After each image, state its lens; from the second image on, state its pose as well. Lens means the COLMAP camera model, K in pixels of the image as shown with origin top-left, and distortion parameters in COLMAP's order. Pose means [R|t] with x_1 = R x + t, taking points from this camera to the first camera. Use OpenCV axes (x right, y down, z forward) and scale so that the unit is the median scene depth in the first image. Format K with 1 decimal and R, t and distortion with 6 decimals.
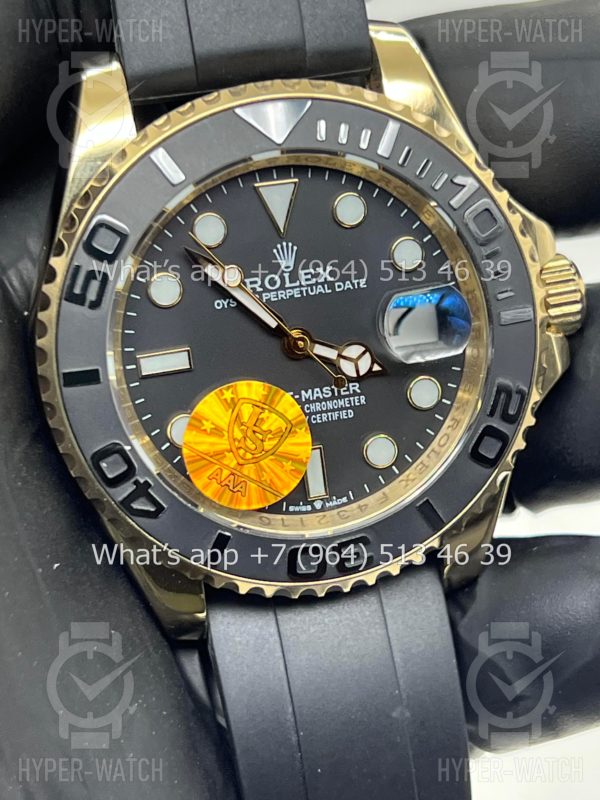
lens RADIAL K [[1786.0, 0, 295.3], [0, 1786.0, 393.8], [0, 0, 1]] dist [0.028939, 0.000000]
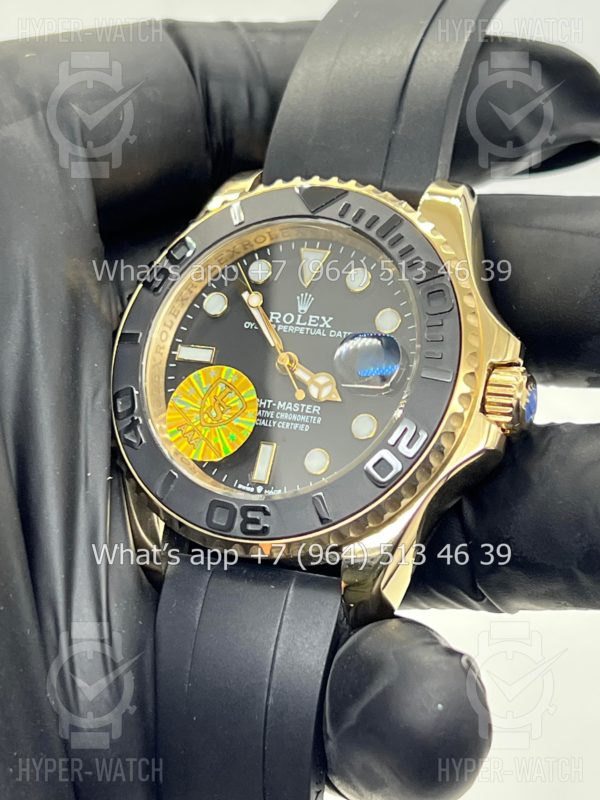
lens RADIAL K [[1786.0, 0, 300.3], [0, 1786.0, 400.2], [0, 0, 1]] dist [0.028939, 0.000000]
pose [[0.800865, 0.182257, -0.570436, 0.750687], [-0.395274, 0.876460, -0.274913, 0.345814], [0.449859, 0.445647, 0.773967, 0.016273]]
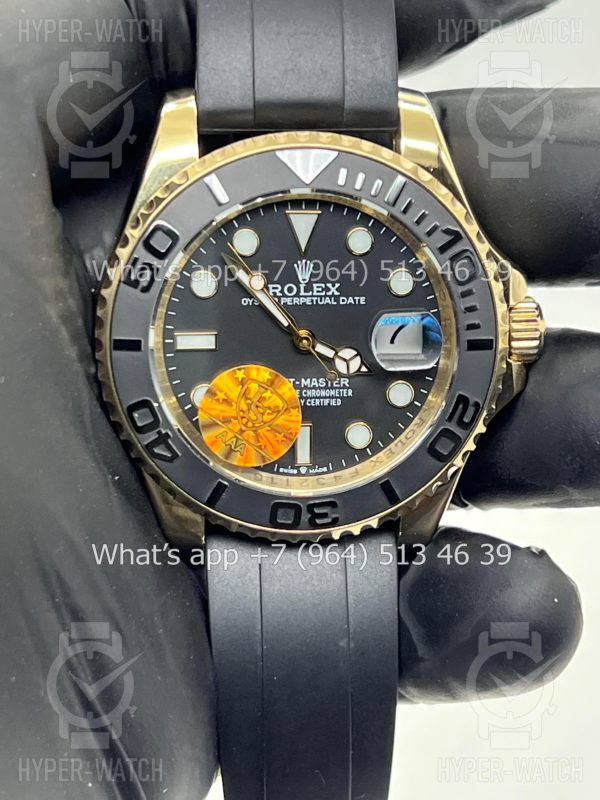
lens RADIAL K [[1786.0, 0, 306.2], [0, 1786.0, 406.9], [0, 0, 1]] dist [0.028939, 0.000000]
pose [[0.986607, 0.147135, -0.070412, 0.098235], [-0.143325, 0.988066, 0.056424, -0.053570], [0.077873, -0.045576, 0.995921, -0.249664]]
